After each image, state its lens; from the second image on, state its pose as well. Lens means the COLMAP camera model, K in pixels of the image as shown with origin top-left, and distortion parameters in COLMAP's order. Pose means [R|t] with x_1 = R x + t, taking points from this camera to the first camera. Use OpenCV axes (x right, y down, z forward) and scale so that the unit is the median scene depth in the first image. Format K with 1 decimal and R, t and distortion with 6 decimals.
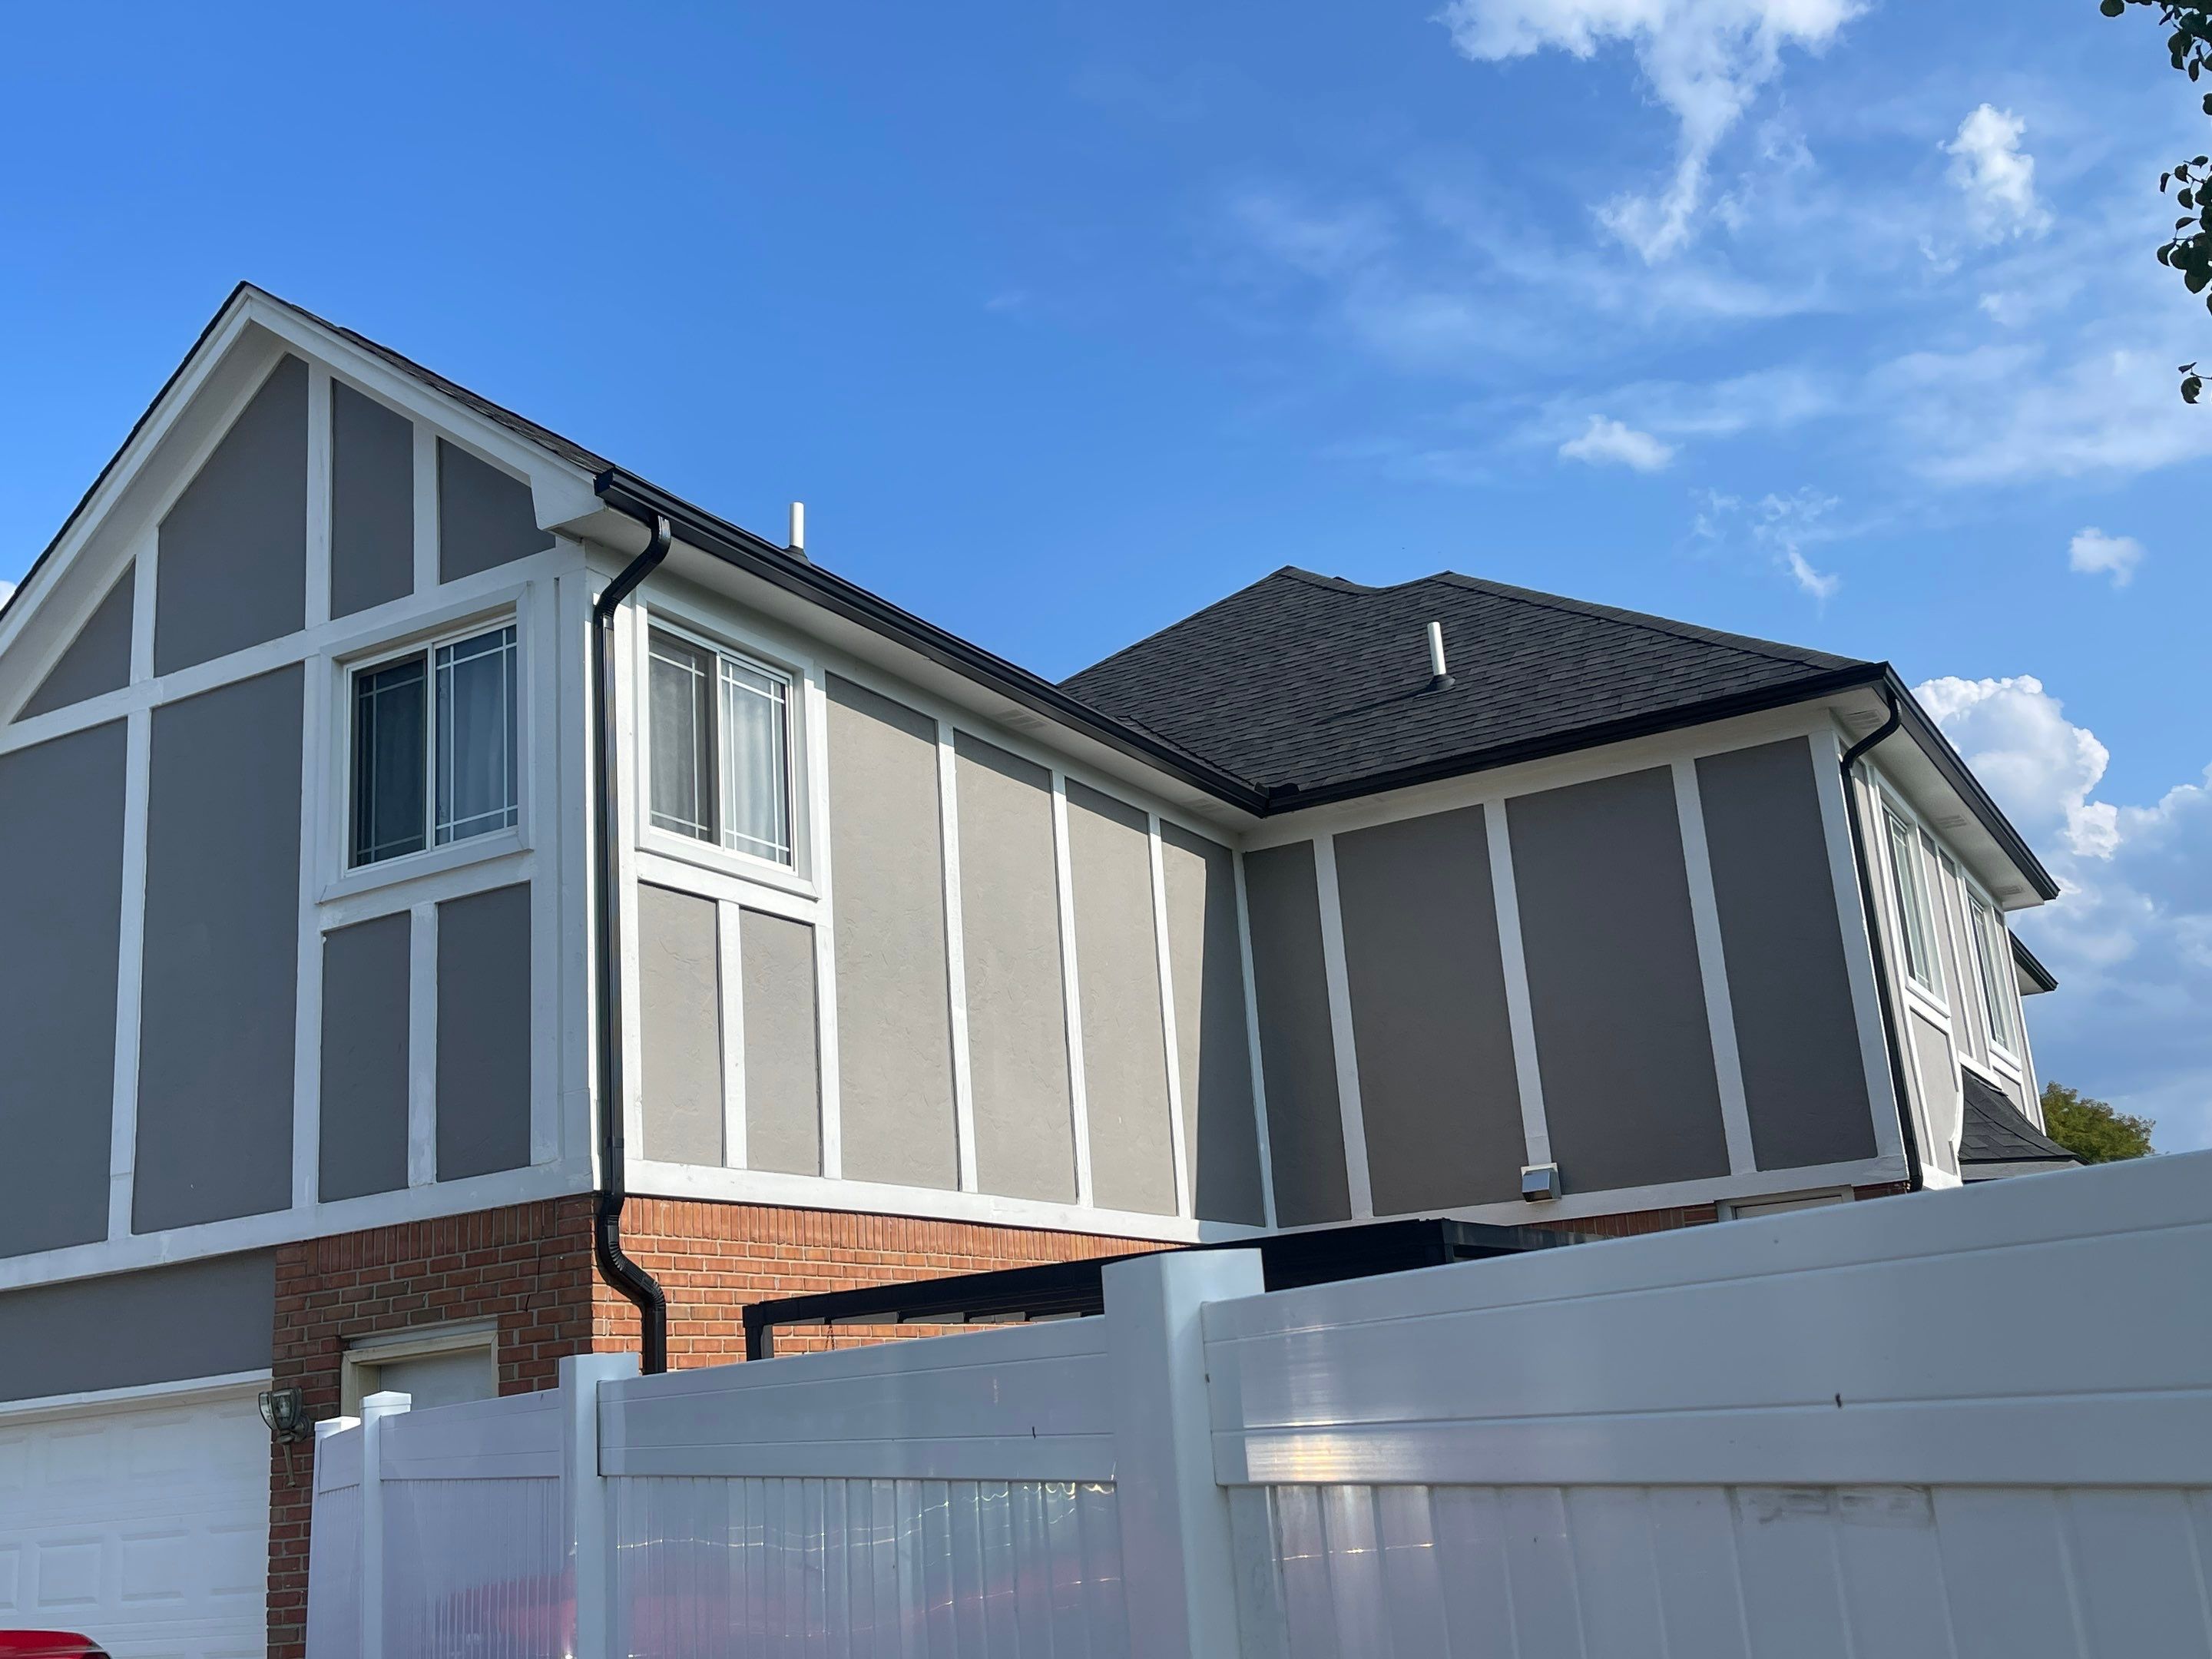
lens RADIAL K [[2219.8, 0, 1110.2], [0, 2219.8, 870.7], [0, 0, 1]] dist [-0.011325, -0.017888]
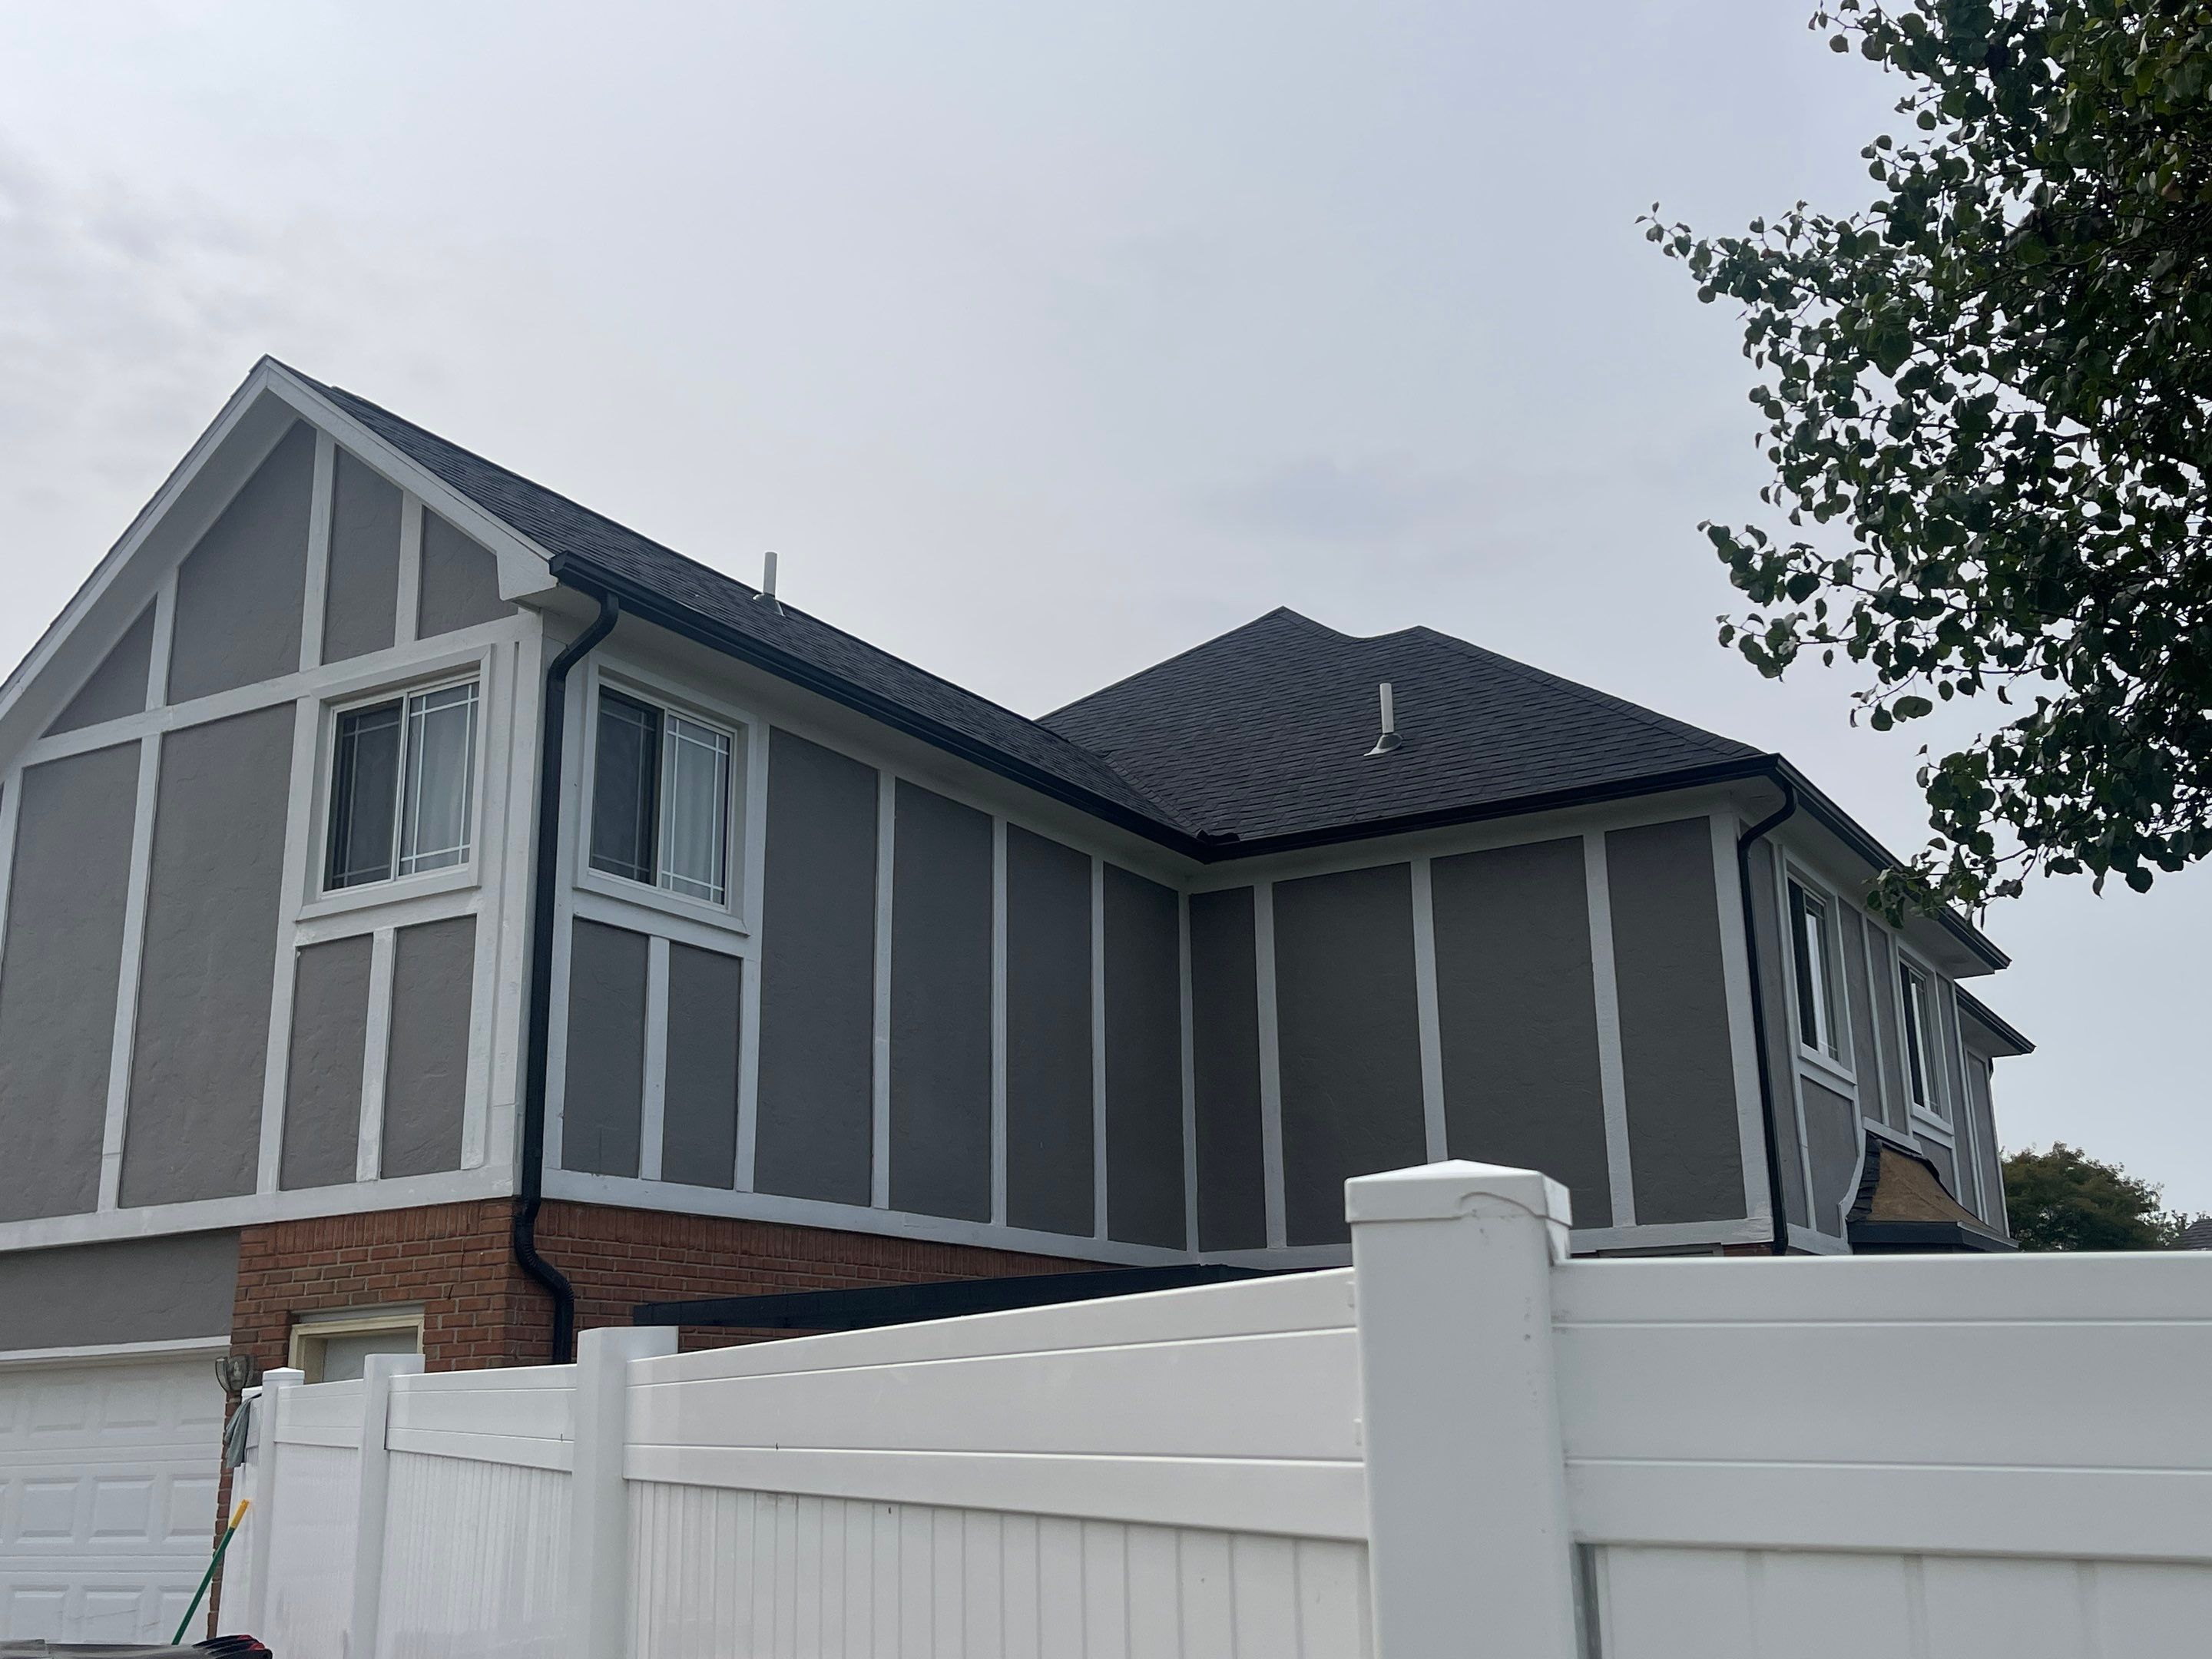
lens RADIAL K [[2276.9, 0, 1106.0], [0, 2276.9, 829.5], [0, 0, 1]] dist [-0.004463, -0.001301]
pose [[0.998030, 0.046246, -0.042404, 0.096046], [-0.046735, 0.998851, -0.010605, -0.038178], [0.041865, 0.012565, 0.999044, -0.126312]]
